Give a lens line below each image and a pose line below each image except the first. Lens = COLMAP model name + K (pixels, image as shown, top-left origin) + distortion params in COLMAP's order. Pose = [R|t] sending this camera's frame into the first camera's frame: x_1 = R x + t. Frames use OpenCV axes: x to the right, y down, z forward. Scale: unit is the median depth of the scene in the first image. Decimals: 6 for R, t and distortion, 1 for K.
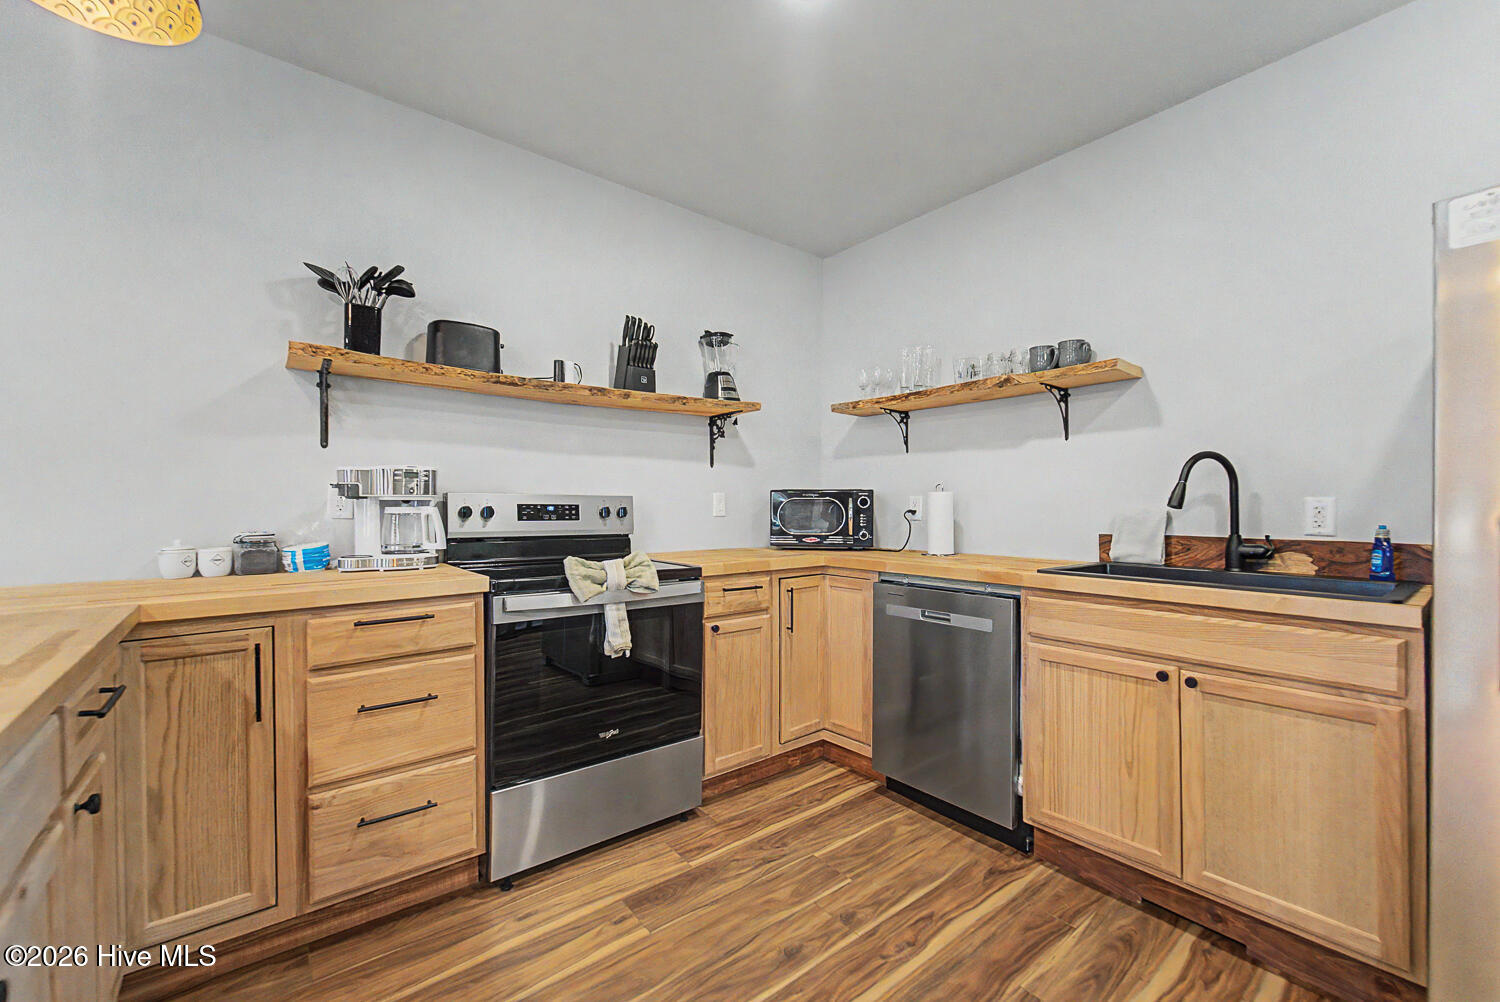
lens RADIAL K [[620.5, 0, 750.5], [0, 620.5, 504.0], [0, 0, 1]] dist [-0.000310, -0.001051]
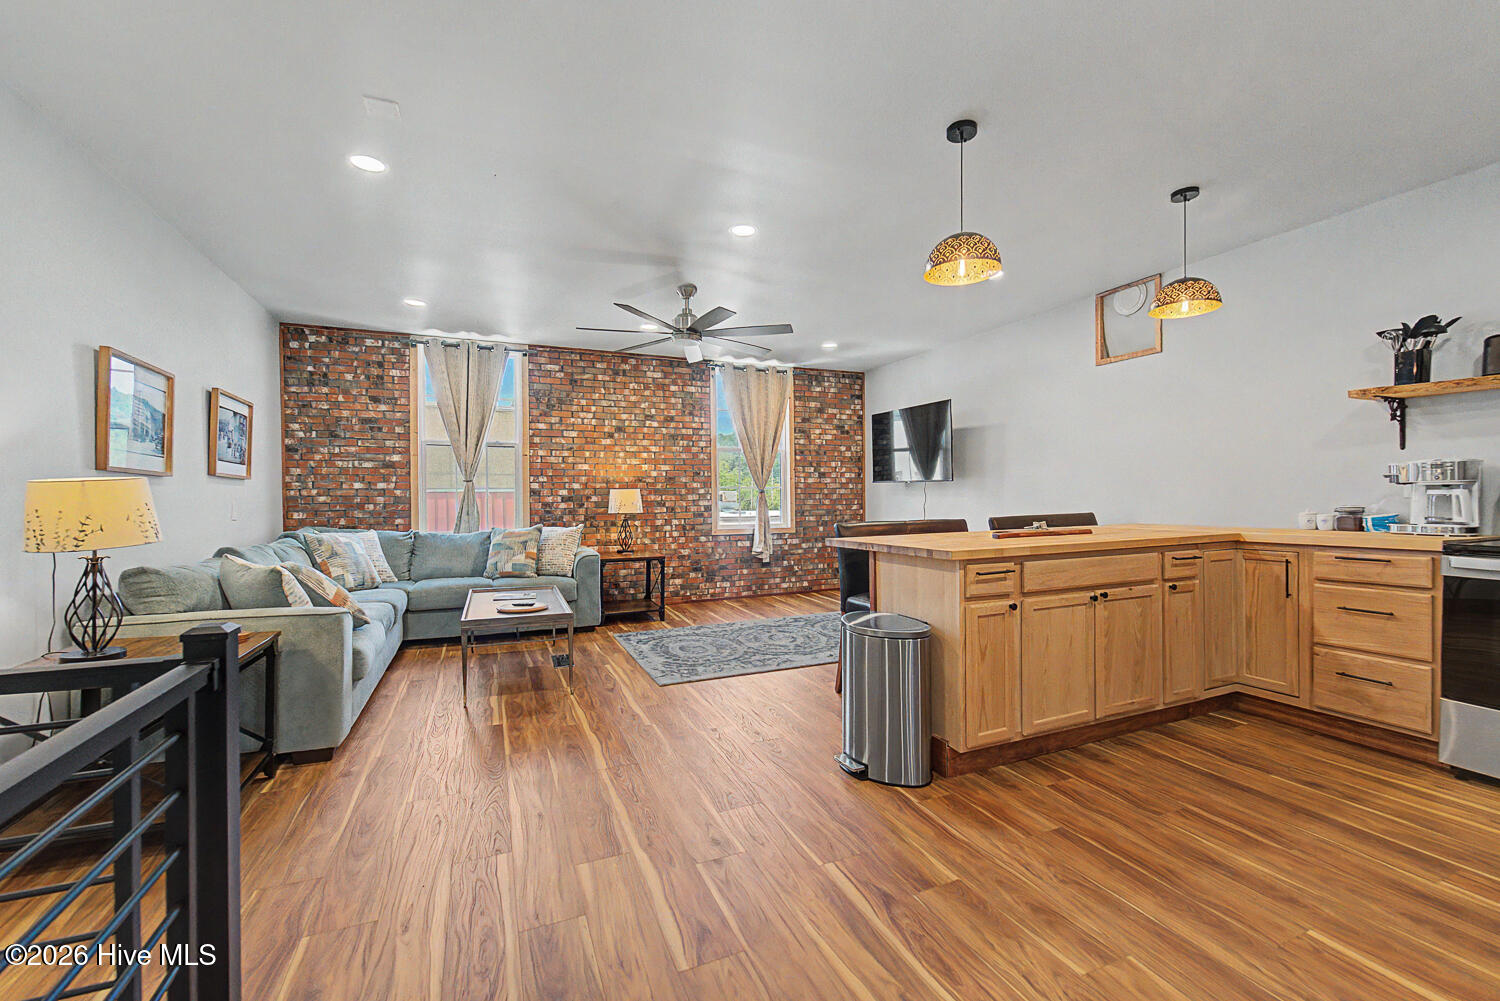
lens RADIAL K [[620.5, 0, 755.9], [0, 620.5, 507.8], [0, 0, 1]] dist [-0.000310, -0.001051]
pose [[-0.275008, 0.017005, -0.961291, 0.957859], [0.014197, 0.999806, 0.013625, 0.005034], [0.961337, -0.009900, -0.275197, -0.054769]]
